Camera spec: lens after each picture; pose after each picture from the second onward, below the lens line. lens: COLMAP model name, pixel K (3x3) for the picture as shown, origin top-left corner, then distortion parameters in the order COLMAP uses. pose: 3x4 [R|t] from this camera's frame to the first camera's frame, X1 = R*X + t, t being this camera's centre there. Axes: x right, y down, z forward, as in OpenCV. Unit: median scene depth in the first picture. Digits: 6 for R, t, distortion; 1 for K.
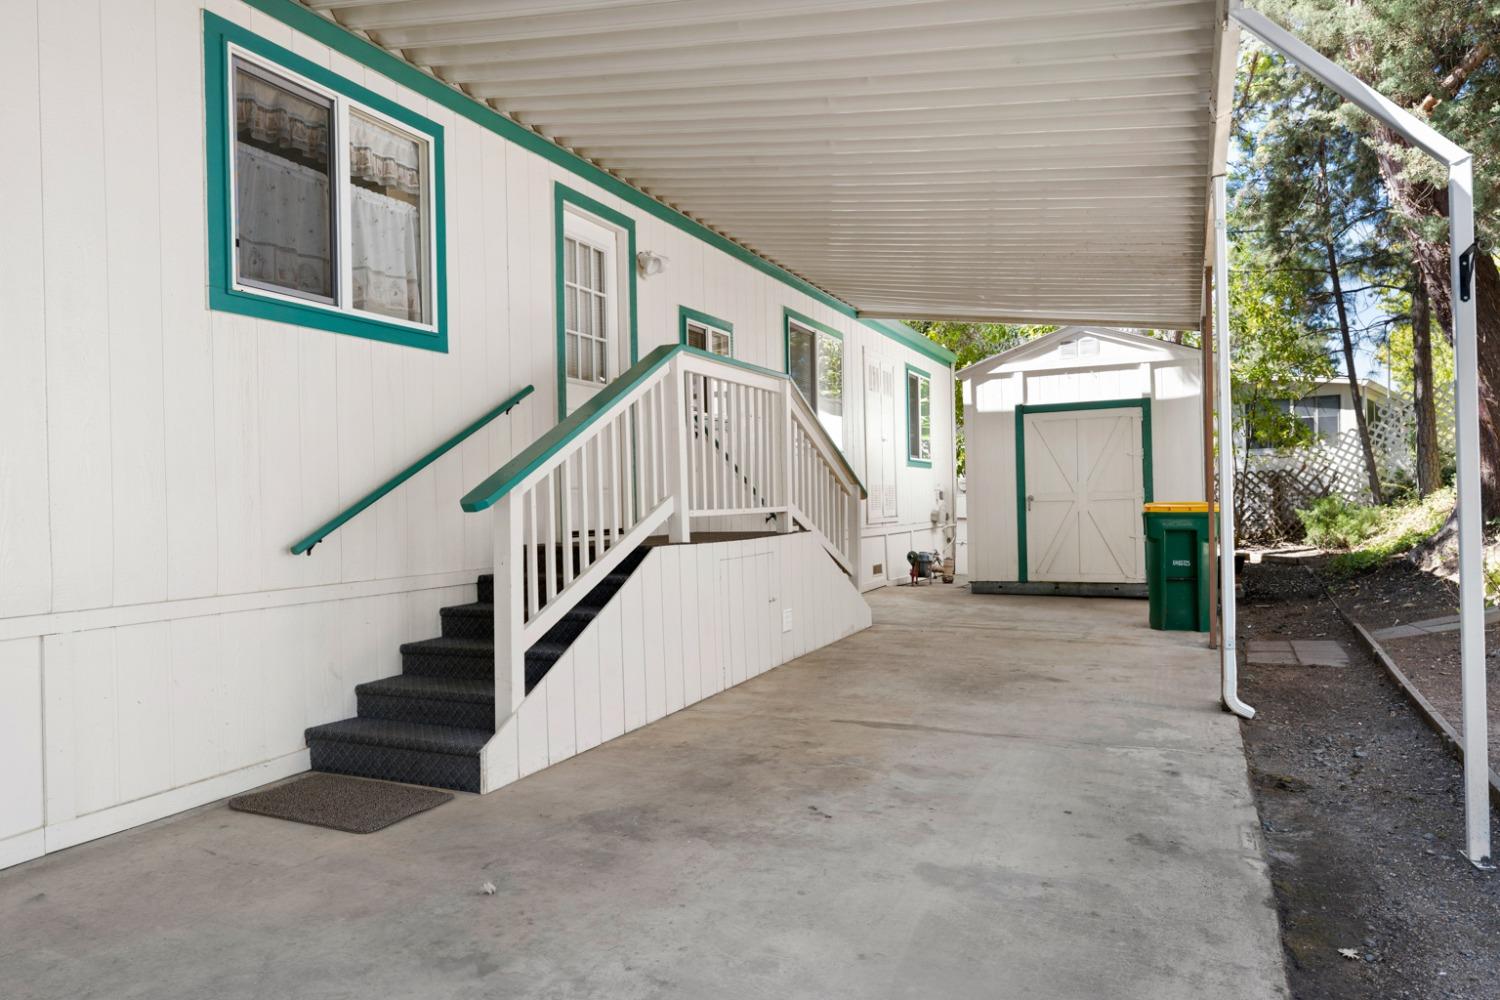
lens RADIAL K [[969.4, 0, 750.0], [0, 969.4, 500.0], [0, 0, 1]] dist [-0.006807, -0.000994]
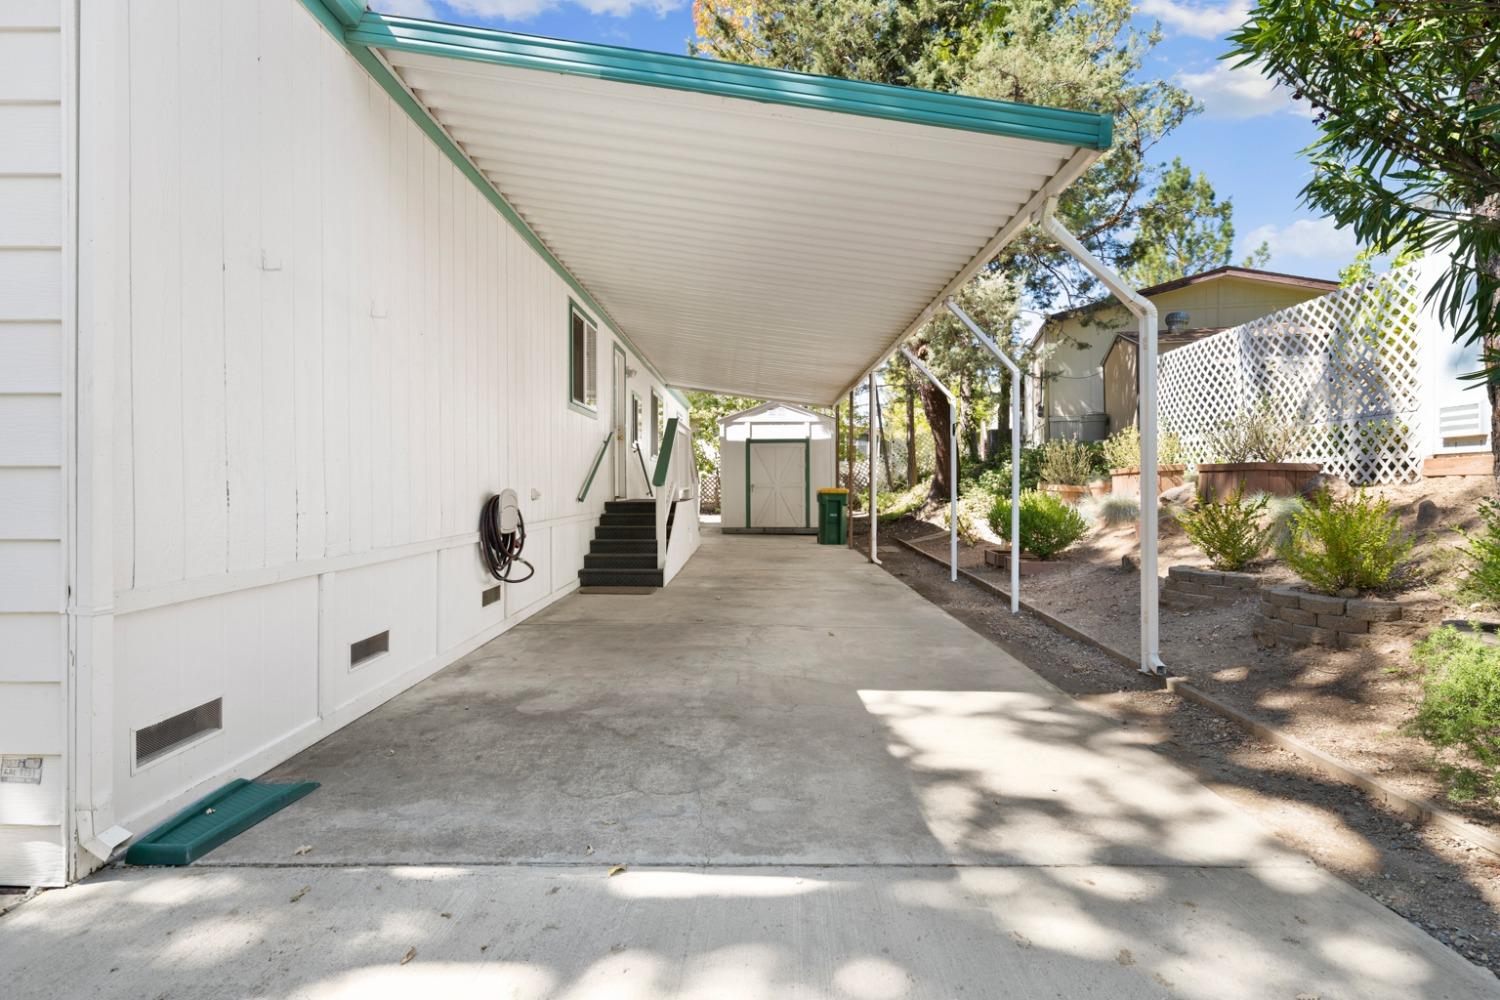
lens RADIAL K [[709.2, 0, 750.0], [0, 709.2, 500.0], [0, 0, 1]] dist [-0.000186, -0.000008]
pose [[0.914974, 0.009533, 0.403399, -0.305036], [-0.017221, 0.999733, 0.015435, 0.005314], [-0.403144, -0.021069, 0.914894, -0.337426]]
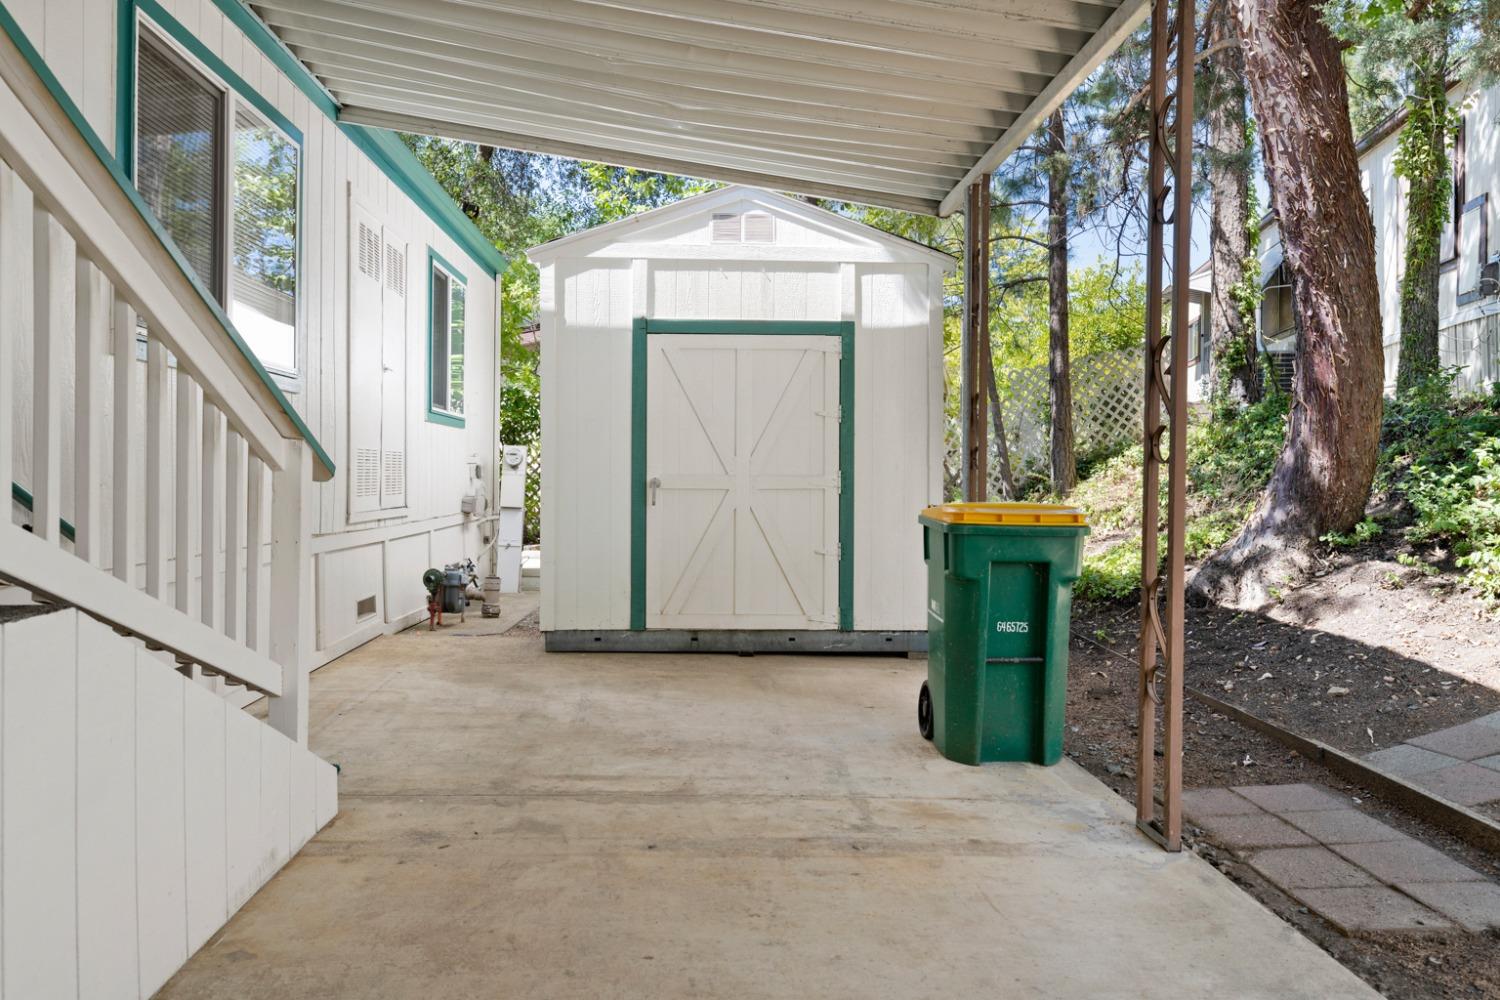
lens RADIAL K [[1013.3, 0, 753.0], [0, 1013.3, 474.4], [0, 0, 1]] dist [0.009501, 0.001338]
pose [[0.883688, 0.028028, 0.467236, 0.062181], [-0.027508, 0.999590, -0.007936, -0.003766], [-0.467267, -0.005840, 0.884097, 0.445945]]
